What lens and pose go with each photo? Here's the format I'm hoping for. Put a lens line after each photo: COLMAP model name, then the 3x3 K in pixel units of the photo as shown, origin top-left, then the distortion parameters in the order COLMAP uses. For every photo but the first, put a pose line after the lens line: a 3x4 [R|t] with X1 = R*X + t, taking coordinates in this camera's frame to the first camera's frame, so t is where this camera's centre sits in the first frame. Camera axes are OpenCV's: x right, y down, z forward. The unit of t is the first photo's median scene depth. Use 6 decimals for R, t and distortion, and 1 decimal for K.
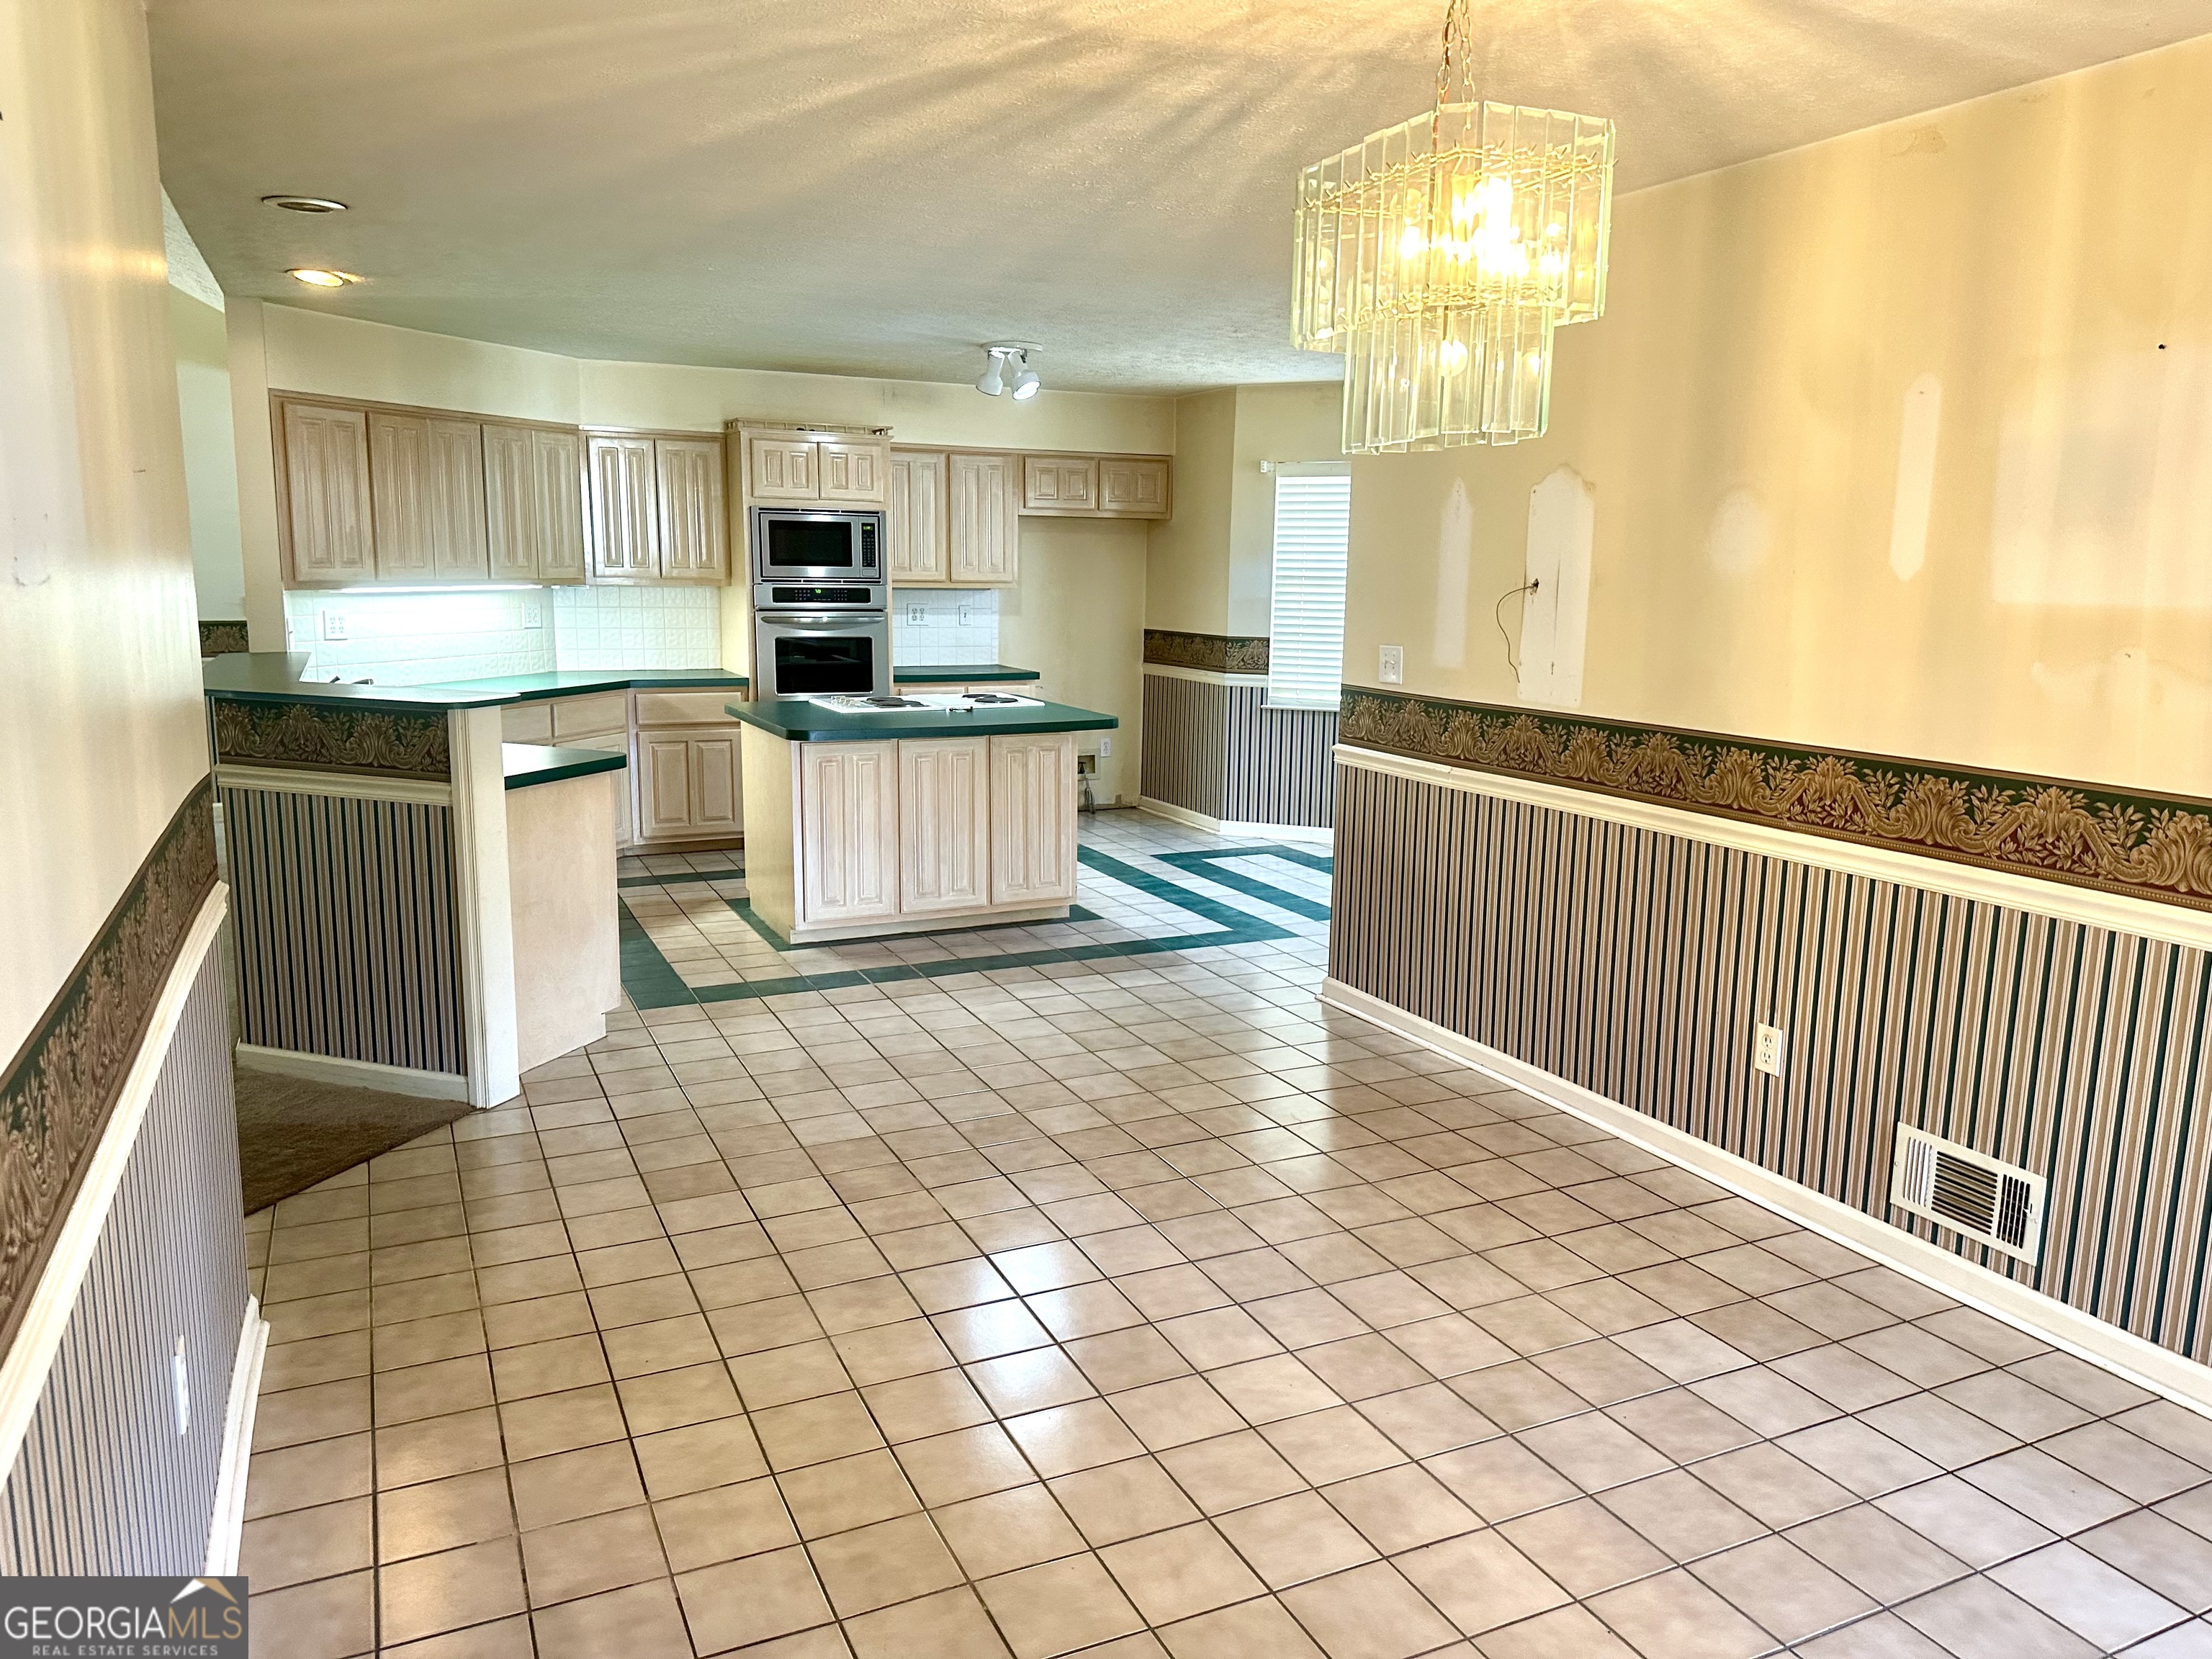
lens RADIAL K [[1569.9, 0, 1107.0], [0, 1569.9, 829.8], [0, 0, 1]] dist [0.103339, -0.139156]
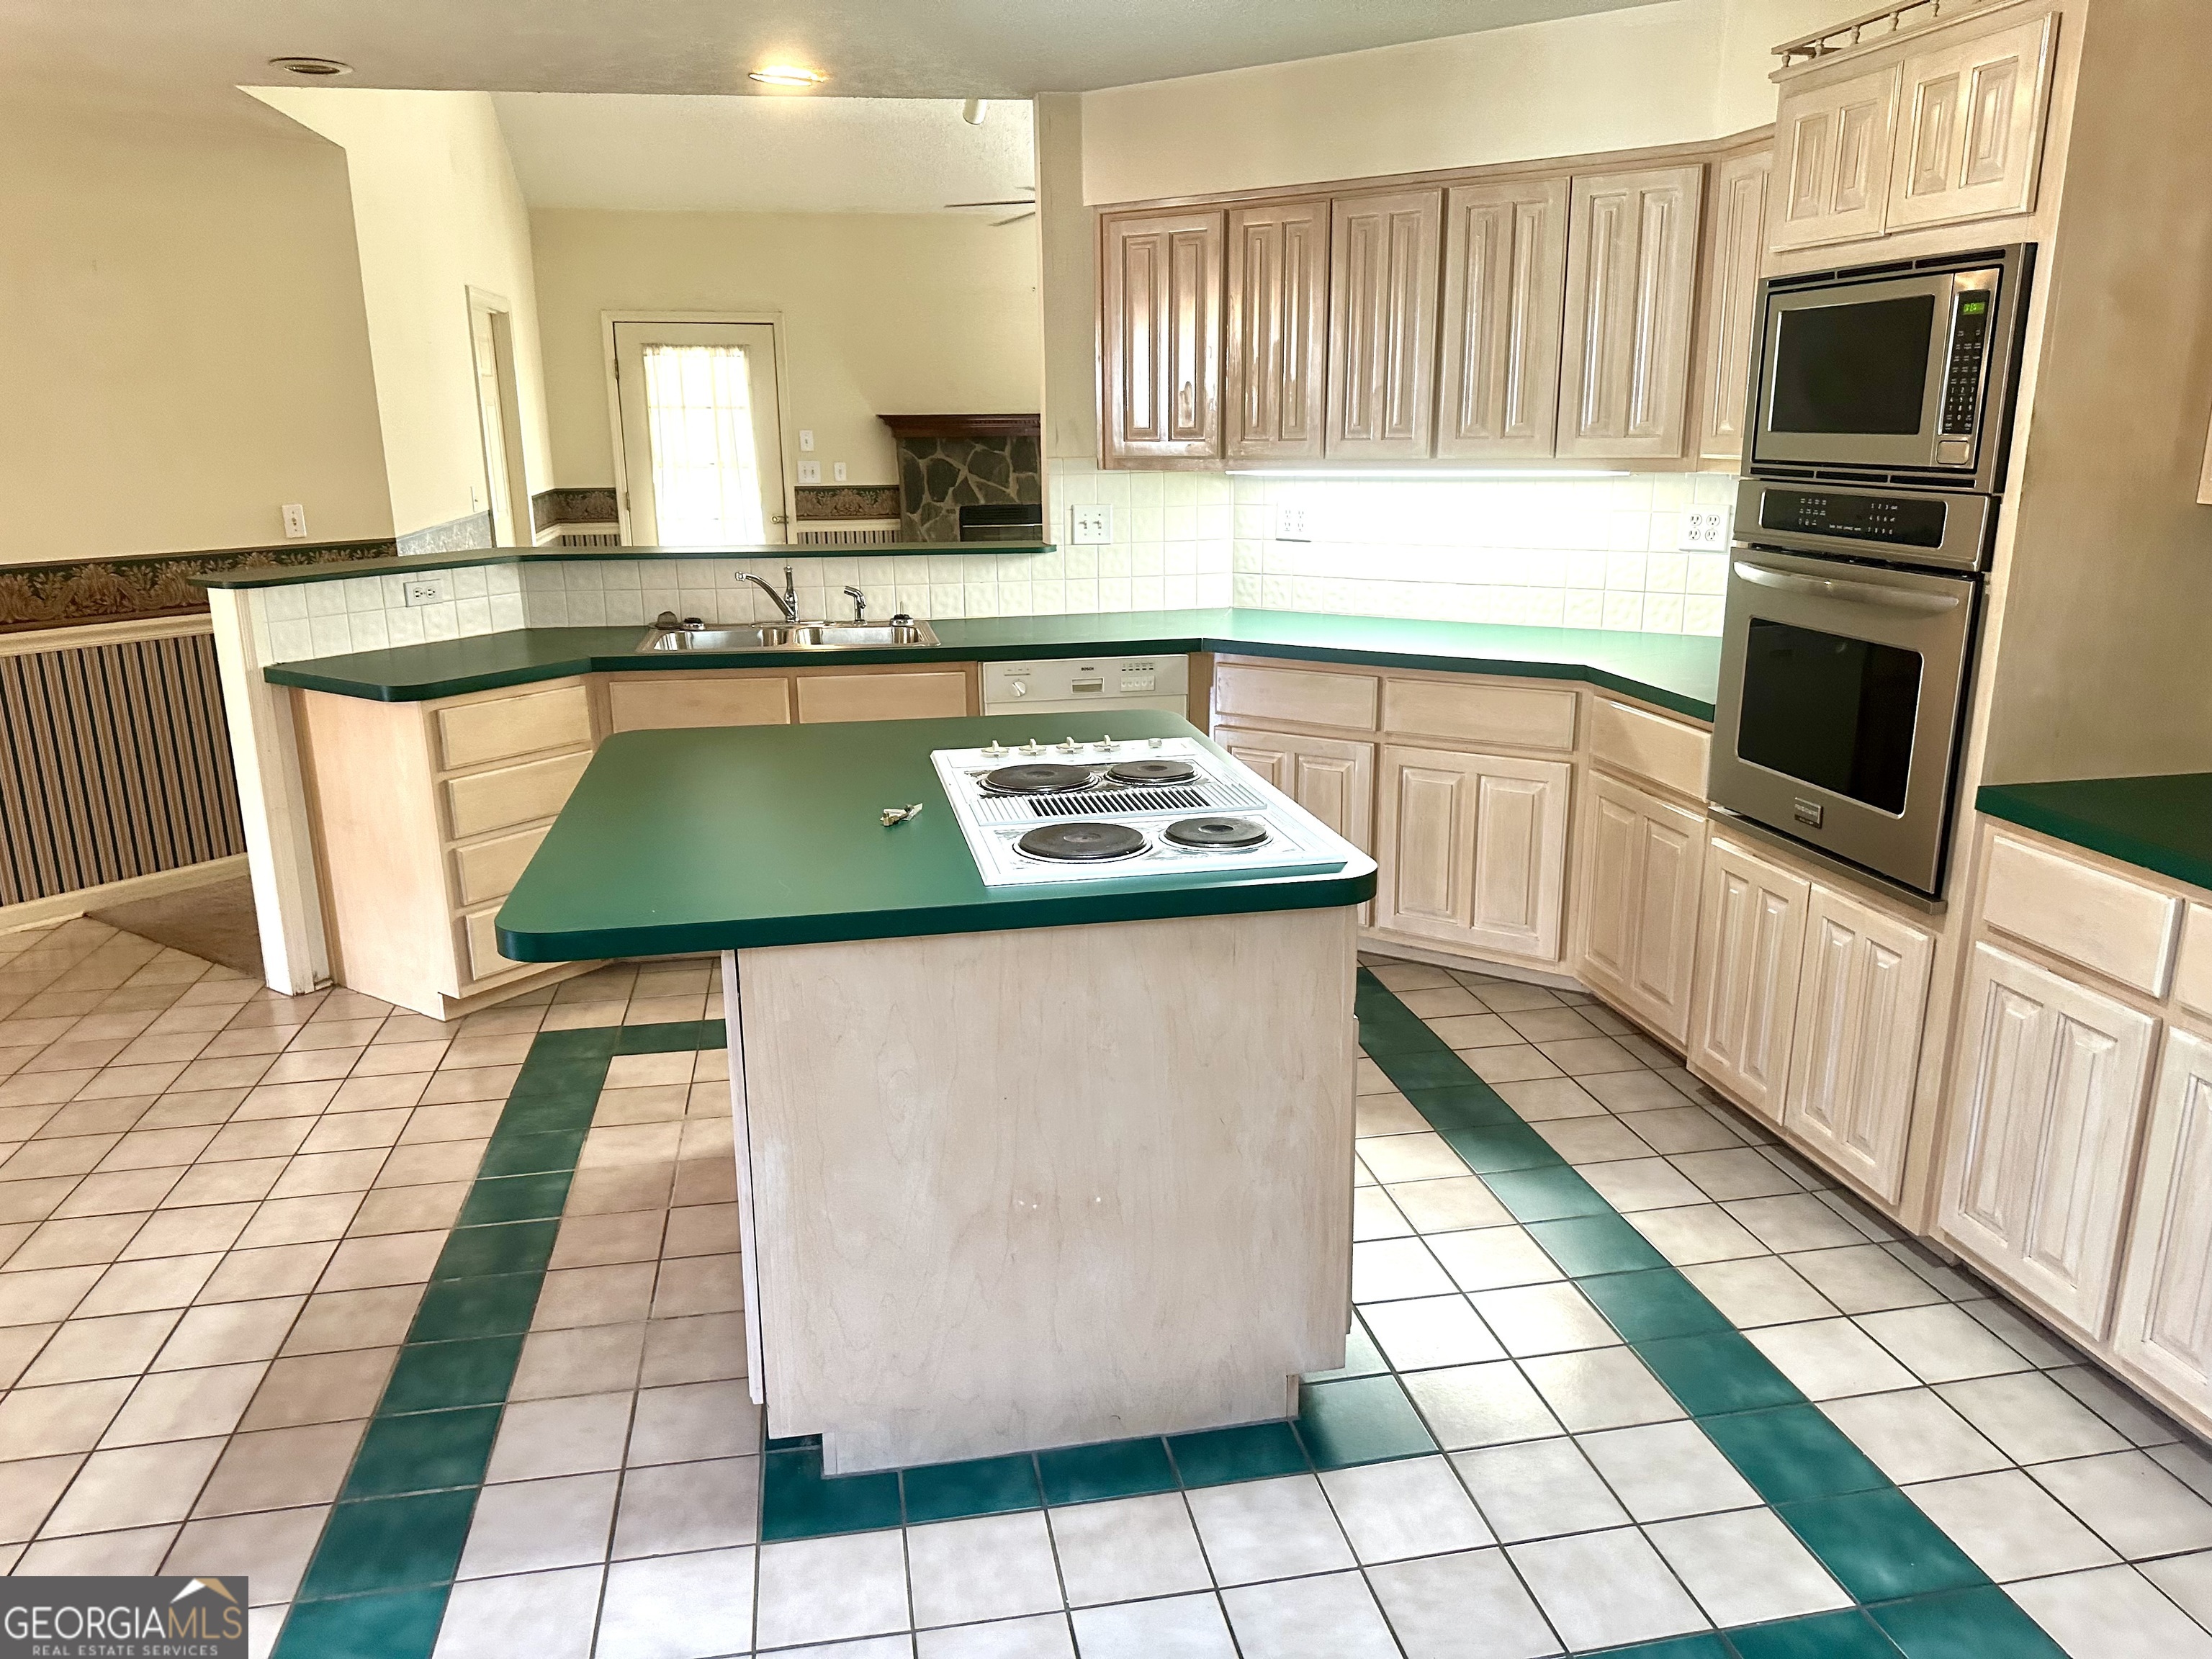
lens RADIAL K [[1569.9, 0, 1107.2], [0, 1569.9, 831.8], [0, 0, 1]] dist [0.103339, -0.139156]
pose [[-0.267434, 0.238653, -0.933554, 0.279515], [-0.154512, 0.945685, 0.286017, -0.207648], [0.951107, 0.220736, -0.216033, 1.226268]]
